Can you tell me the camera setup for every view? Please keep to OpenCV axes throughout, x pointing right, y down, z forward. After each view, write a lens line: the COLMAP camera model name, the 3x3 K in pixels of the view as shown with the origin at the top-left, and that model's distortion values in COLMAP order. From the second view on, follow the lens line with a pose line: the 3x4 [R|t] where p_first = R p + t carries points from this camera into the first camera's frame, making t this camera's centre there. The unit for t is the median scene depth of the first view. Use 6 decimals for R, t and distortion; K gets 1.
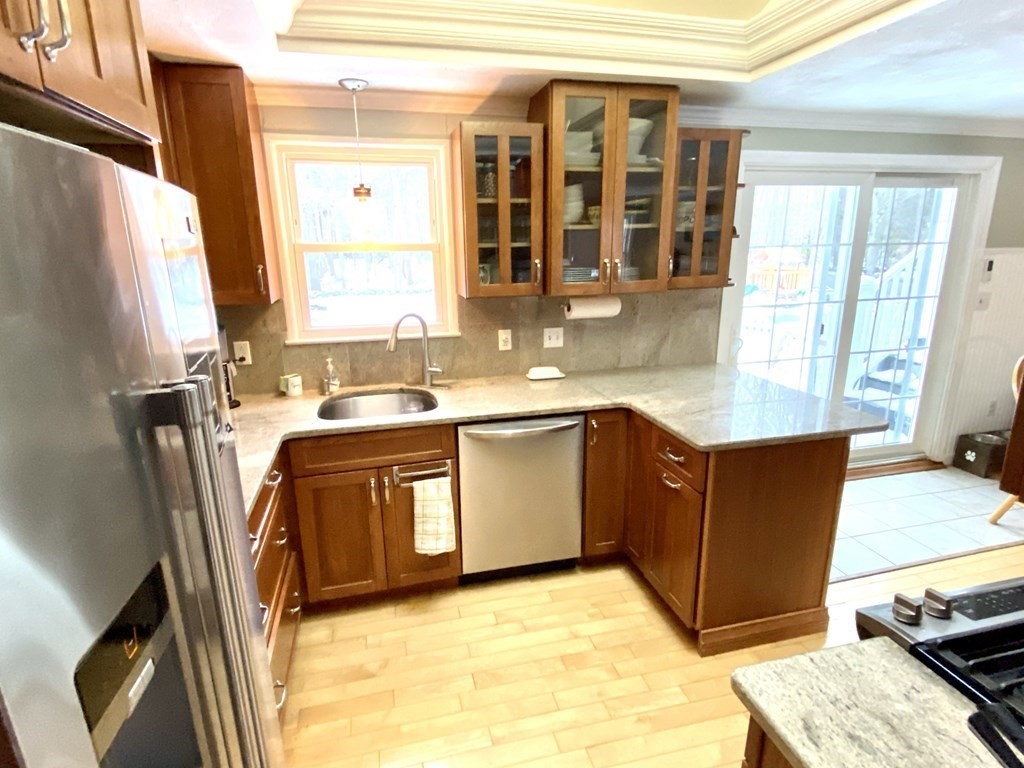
lens RADIAL K [[551.5, 0, 512.0], [0, 551.5, 384.0], [0, 0, 1]] dist [0.028589, -0.023940]
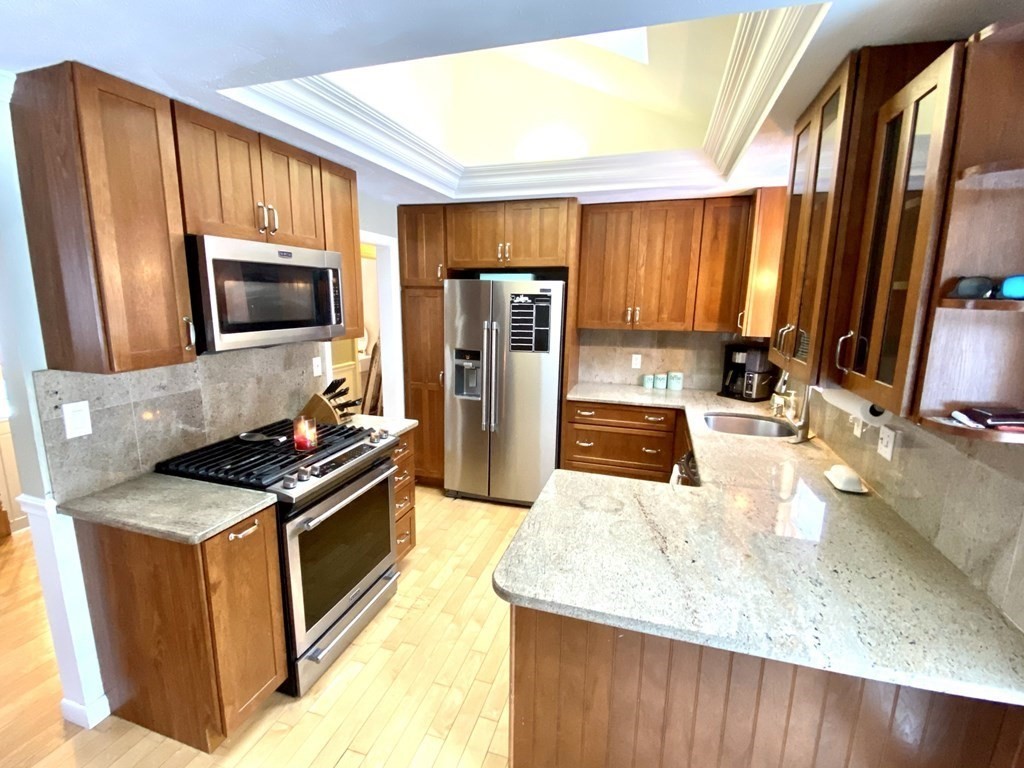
lens RADIAL K [[474.5, 0, 508.3], [0, 474.5, 384.5], [0, 0, 1]] dist [0.055991, -0.051804]
pose [[-0.525878, 0.165622, -0.834279, 0.893005], [-0.220767, 0.920665, 0.321929, -0.265901], [0.821410, 0.353477, -0.447593, 0.969851]]
